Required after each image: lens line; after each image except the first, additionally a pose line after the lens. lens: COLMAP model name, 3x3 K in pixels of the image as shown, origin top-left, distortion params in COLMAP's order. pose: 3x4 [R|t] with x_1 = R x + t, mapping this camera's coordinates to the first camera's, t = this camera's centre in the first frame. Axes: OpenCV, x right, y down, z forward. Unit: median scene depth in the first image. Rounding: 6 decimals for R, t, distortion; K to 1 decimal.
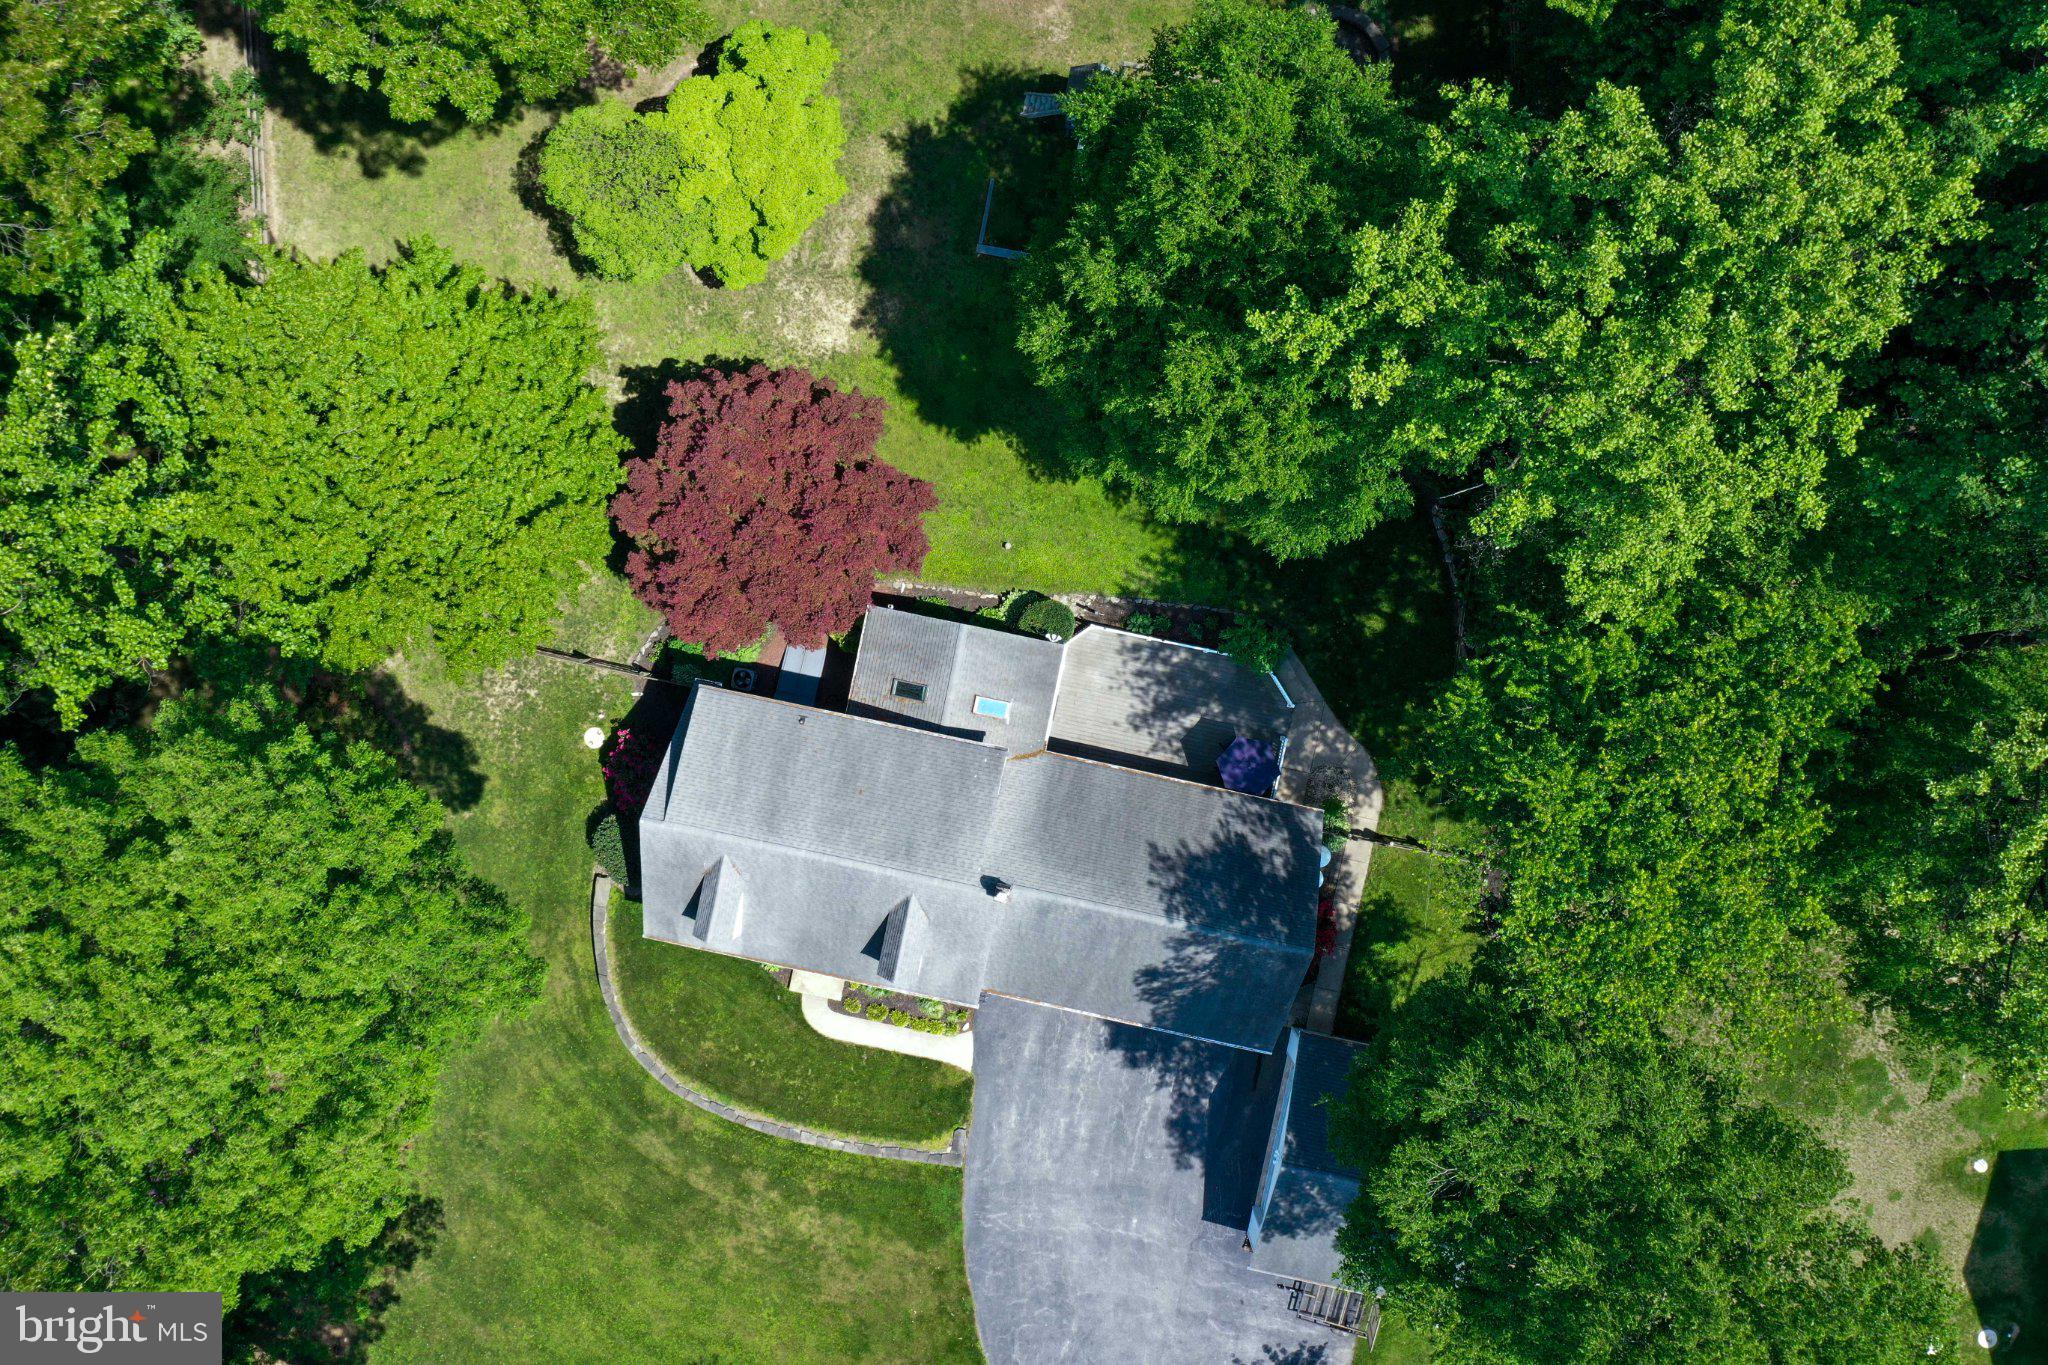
lens RADIAL K [[1614.7, 0, 1020.2], [0, 1614.7, 670.0], [0, 0, 1]] dist [-0.004473, 0.001528]
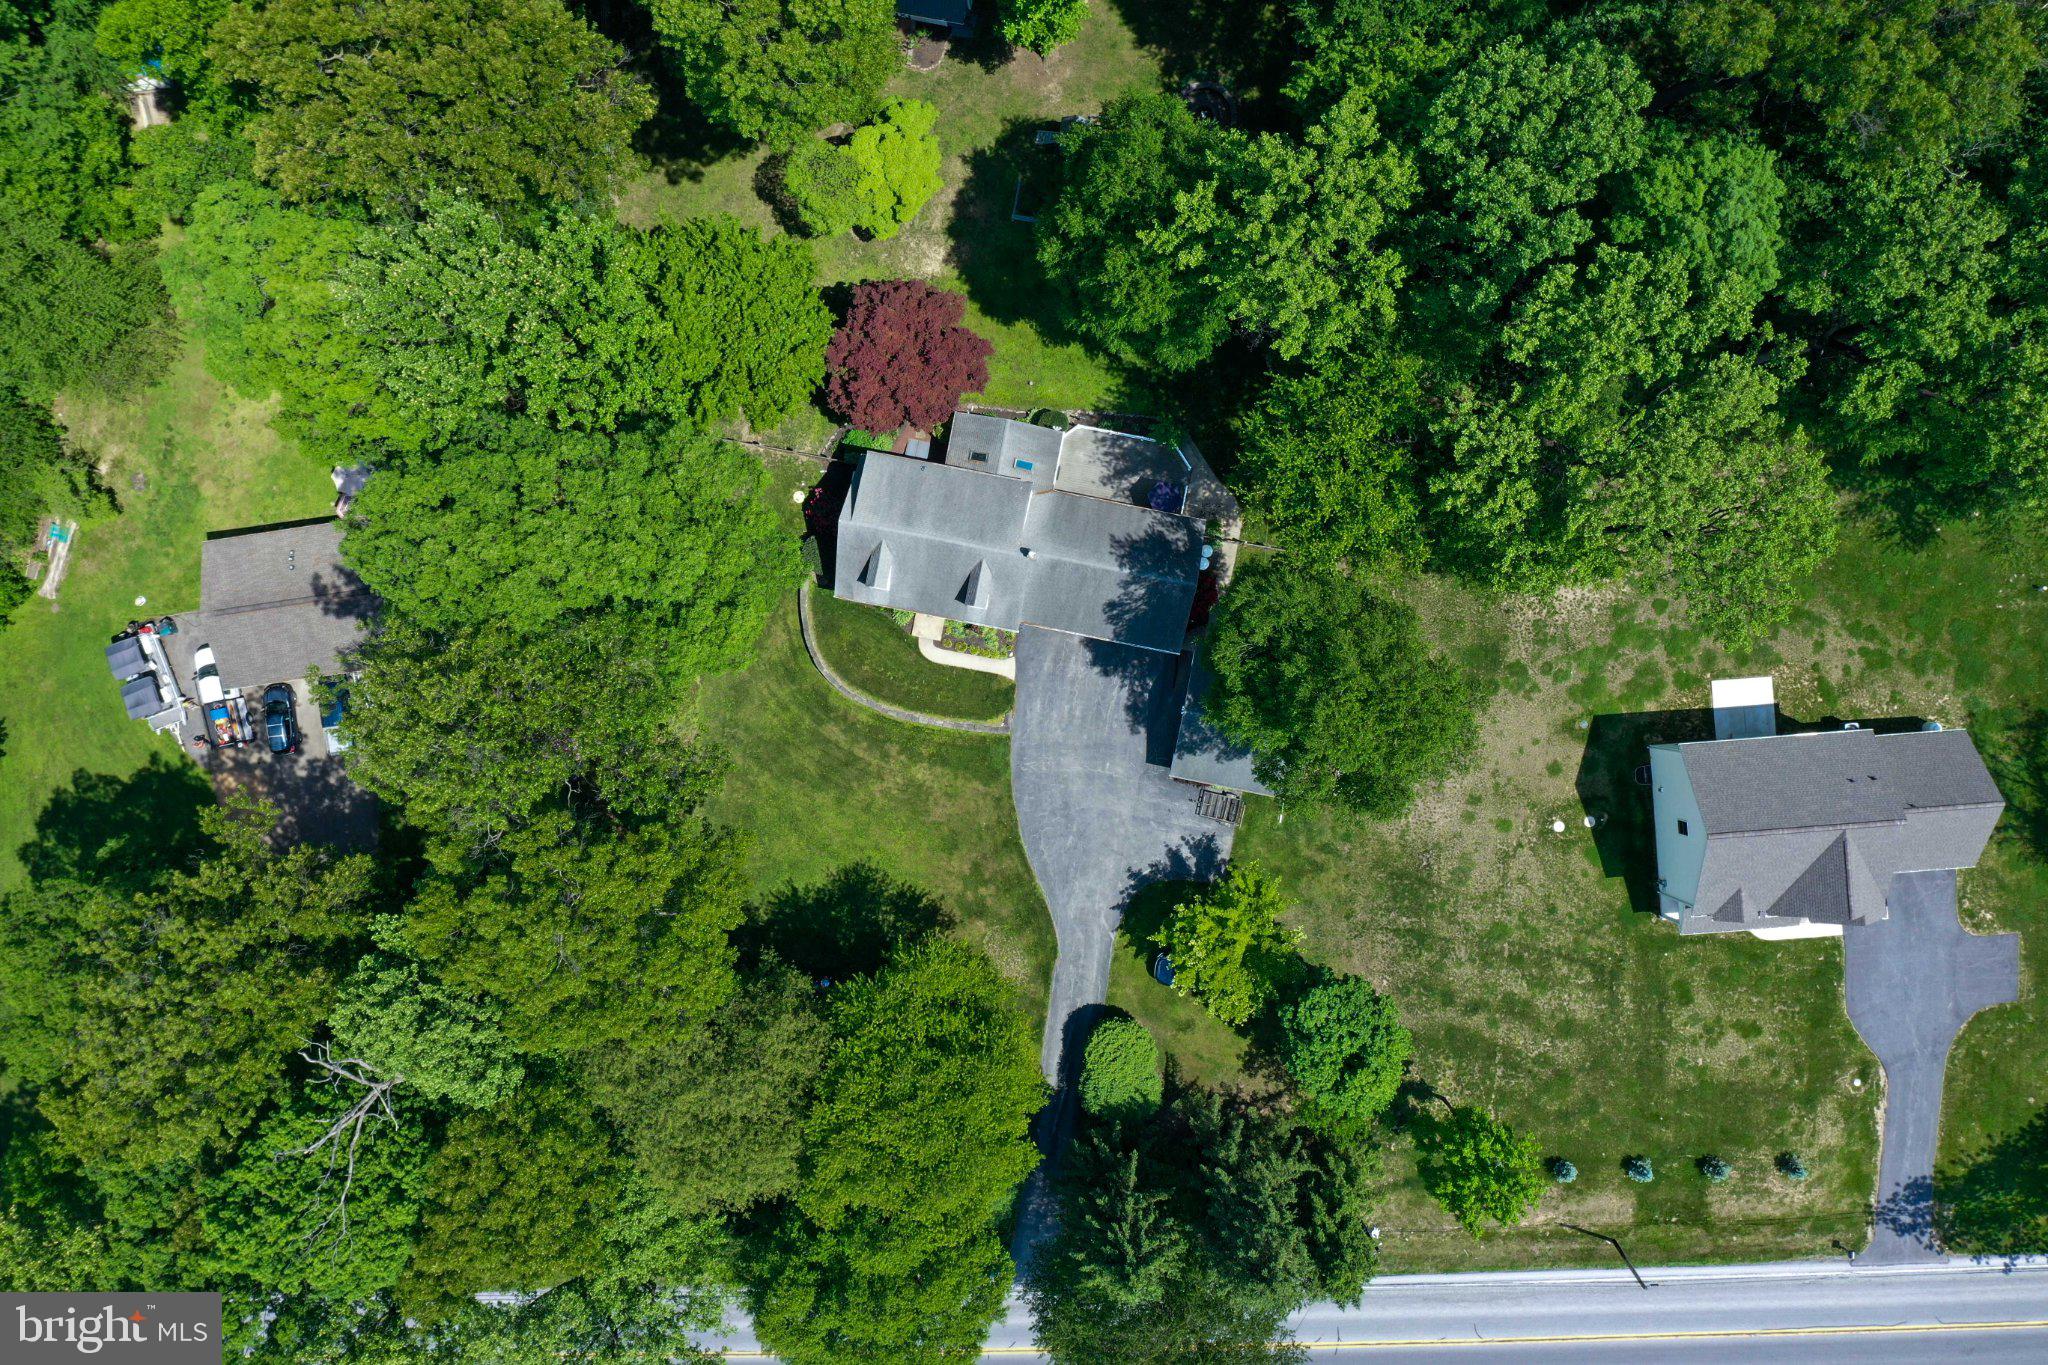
lens RADIAL K [[1614.7, 0, 1020.2], [0, 1614.7, 670.0], [0, 0, 1]] dist [-0.004473, 0.001528]
pose [[0.999869, -0.013791, -0.008529, -0.009292], [0.013729, 0.999879, -0.007322, 0.264595], [0.008629, 0.007203, 0.999937, -0.820815]]
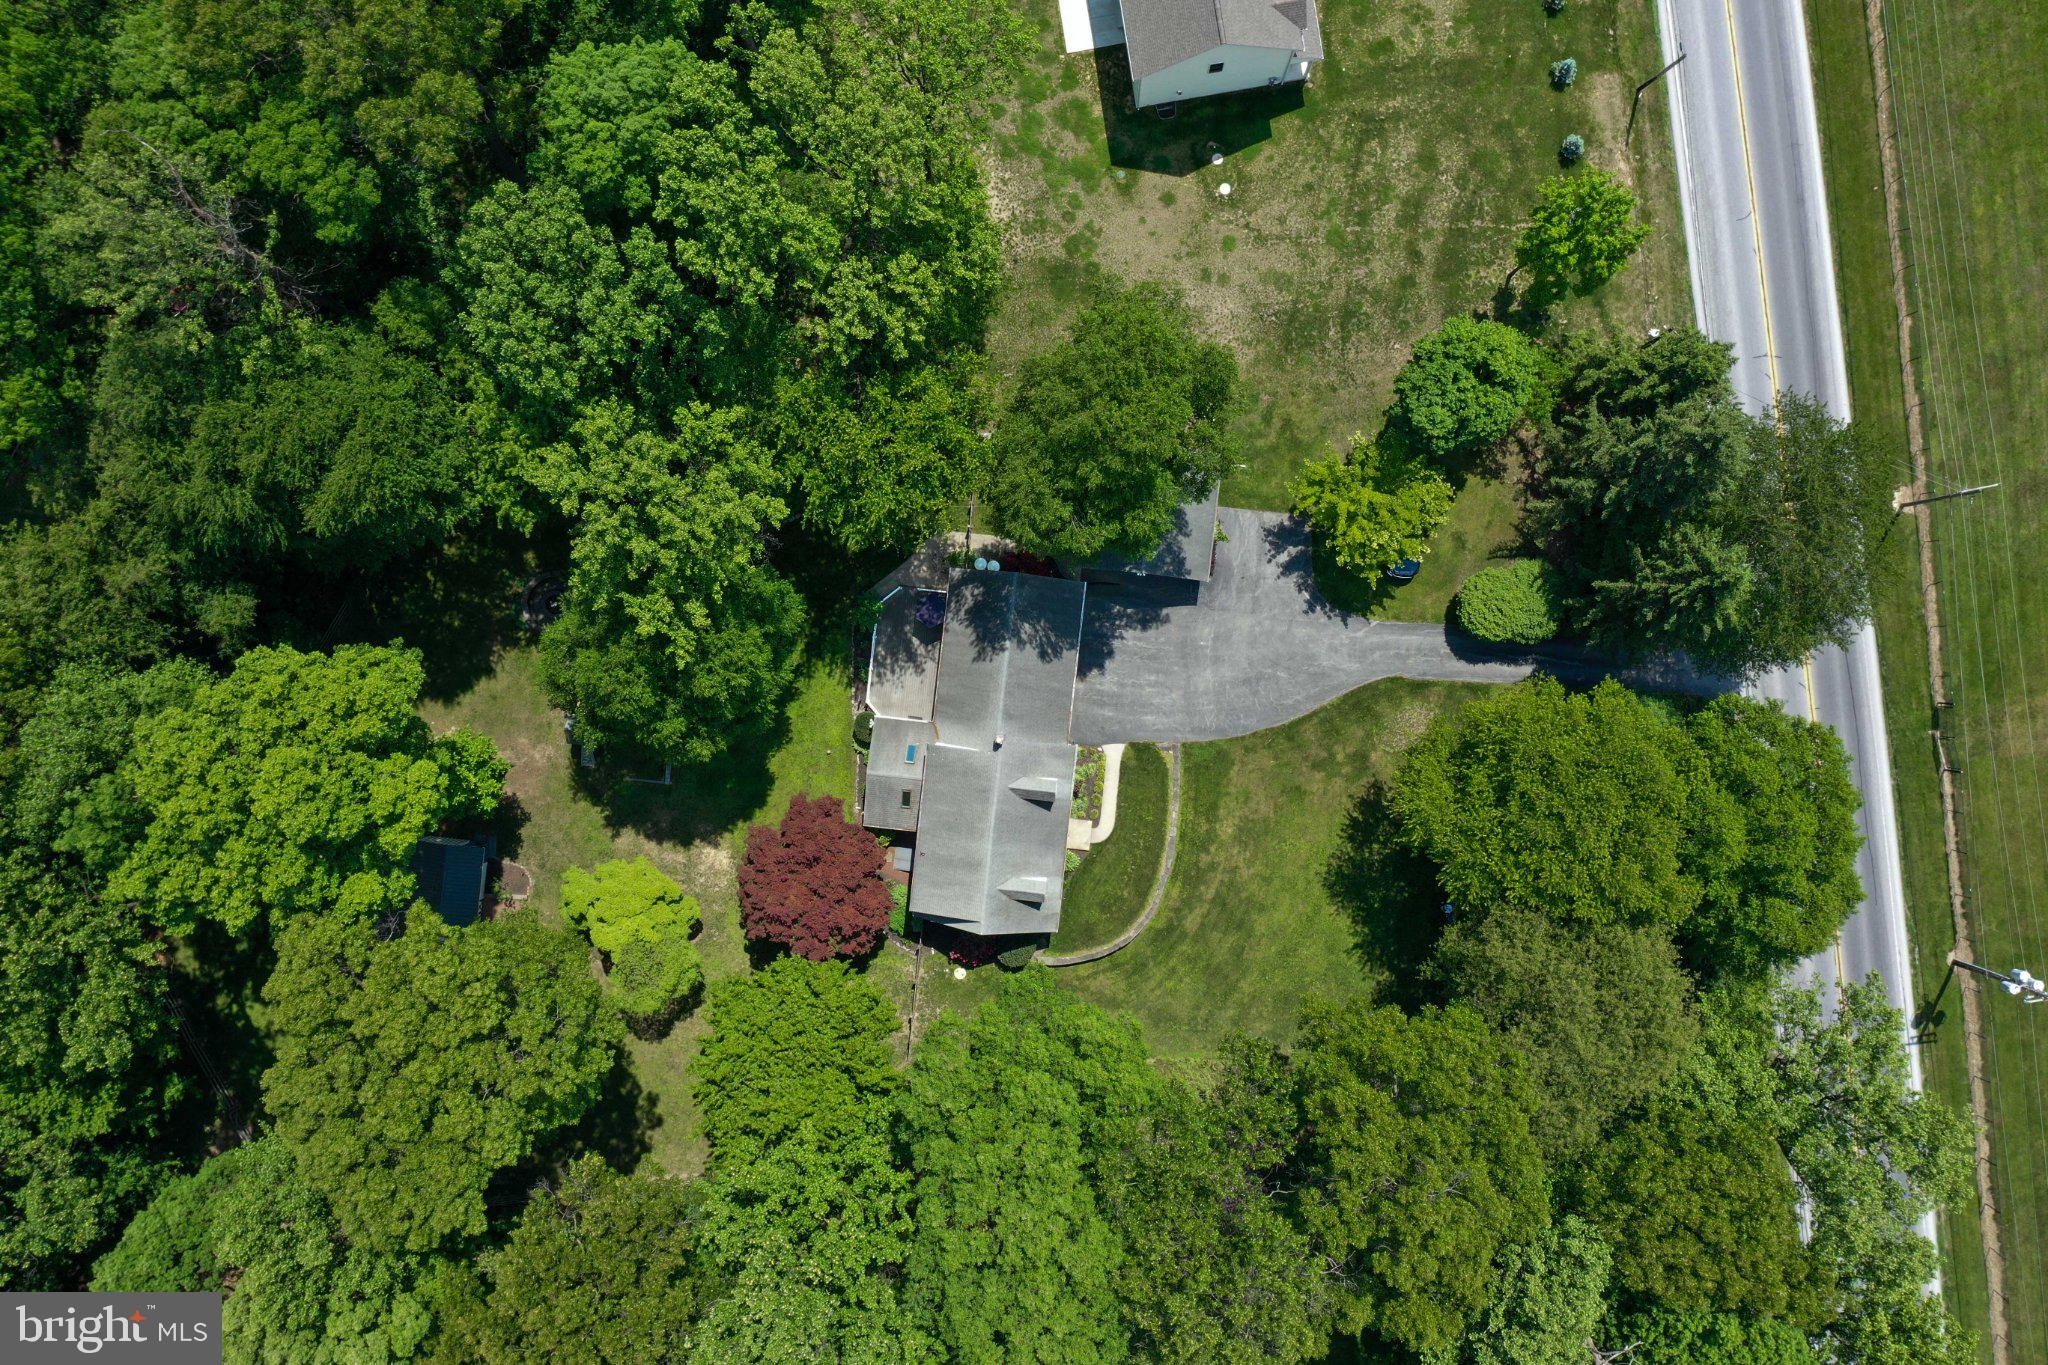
lens RADIAL K [[1614.7, 0, 1020.2], [0, 1614.7, 670.0], [0, 0, 1]] dist [-0.004473, 0.001528]
pose [[-0.097459, -0.995068, 0.018478, 0.029936], [0.993639, -0.098338, -0.054872, 0.252648], [0.056419, 0.013013, 0.998322, -0.818868]]
